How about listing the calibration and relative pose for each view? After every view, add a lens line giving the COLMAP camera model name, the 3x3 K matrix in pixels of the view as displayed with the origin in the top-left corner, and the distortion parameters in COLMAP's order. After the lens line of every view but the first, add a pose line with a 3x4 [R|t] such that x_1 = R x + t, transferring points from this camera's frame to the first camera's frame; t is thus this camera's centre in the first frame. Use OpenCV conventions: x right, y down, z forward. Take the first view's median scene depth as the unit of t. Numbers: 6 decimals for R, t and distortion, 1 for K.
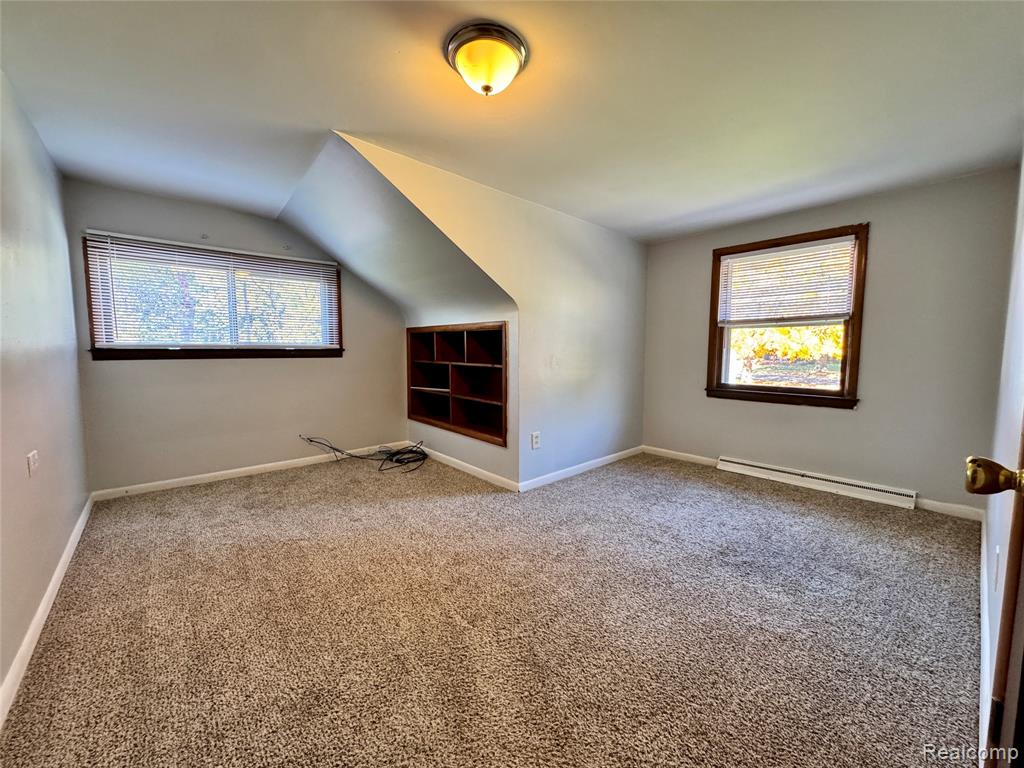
lens RADIAL K [[408.0, 0, 511.1], [0, 408.0, 383.5], [0, 0, 1]] dist [-0.003869, 0.000785]
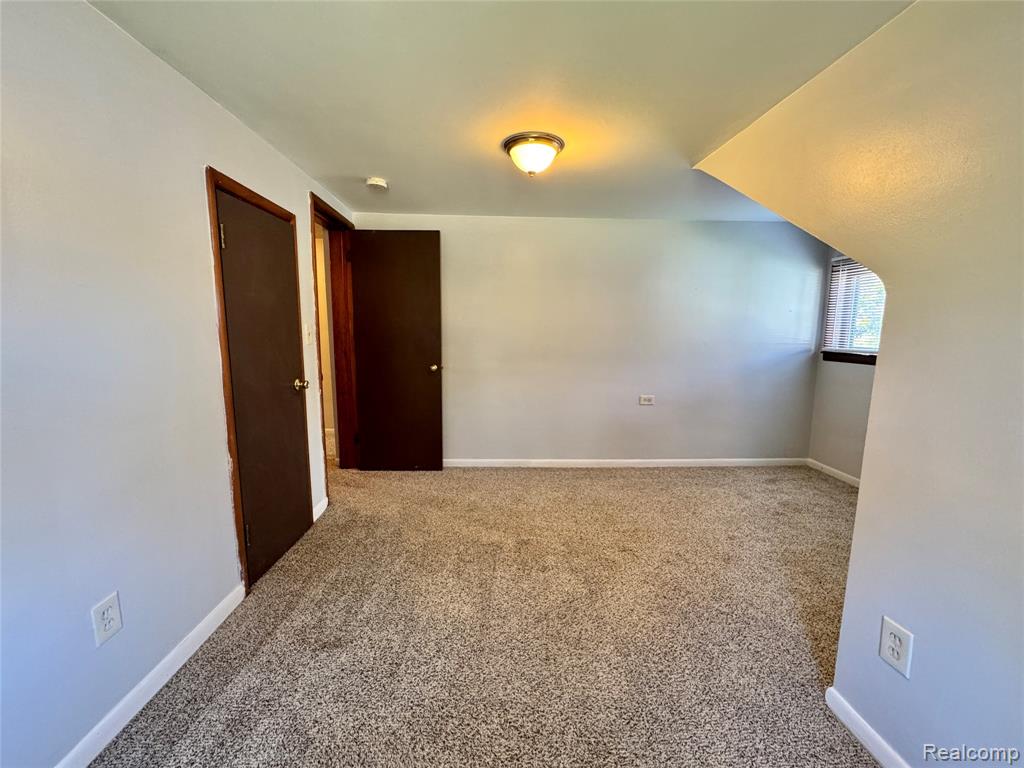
lens RADIAL K [[408.0, 0, 511.9], [0, 408.0, 382.9], [0, 0, 1]] dist [-0.003869, 0.000785]
pose [[-0.629778, 0.092500, -0.771248, 0.543555], [-0.076938, 0.980574, 0.180431, -0.130937], [0.772956, 0.172970, -0.610427, 0.938502]]
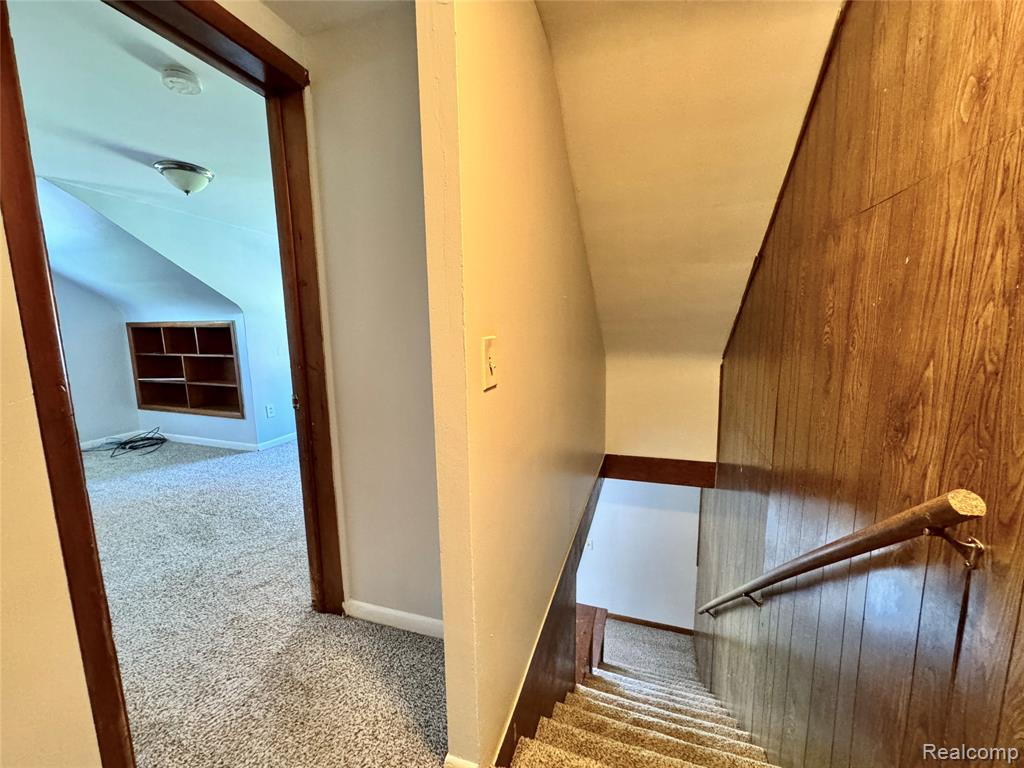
lens RADIAL K [[408.0, 0, 512.4], [0, 408.0, 382.6], [0, 0, 1]] dist [-0.003869, 0.000785]
pose [[0.864783, -0.085615, 0.494793, 0.096081], [0.060170, 0.995926, 0.067163, 0.006860], [-0.498527, -0.028310, 0.866412, -0.544327]]
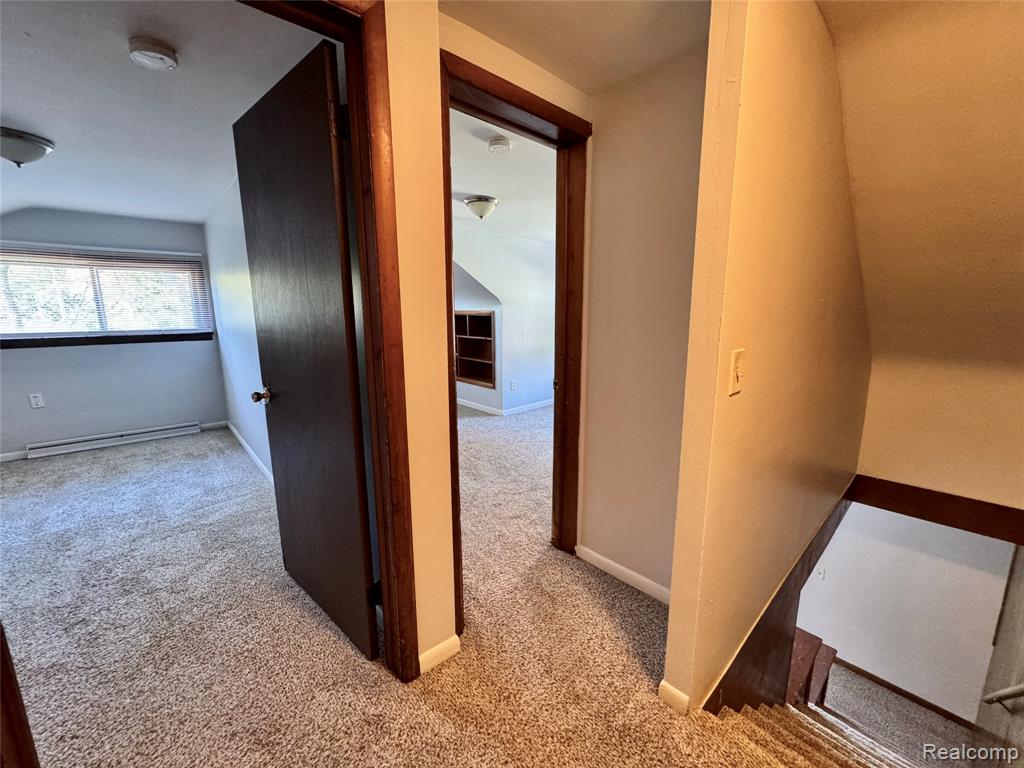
lens RADIAL K [[408.0, 0, 512.3], [0, 408.0, 383.3], [0, 0, 1]] dist [-0.003869, 0.000785]
pose [[0.999760, -0.010671, 0.019141, 0.026789], [0.008892, 0.995834, 0.090747, -0.013950], [-0.020029, -0.090555, 0.995690, -0.626350]]
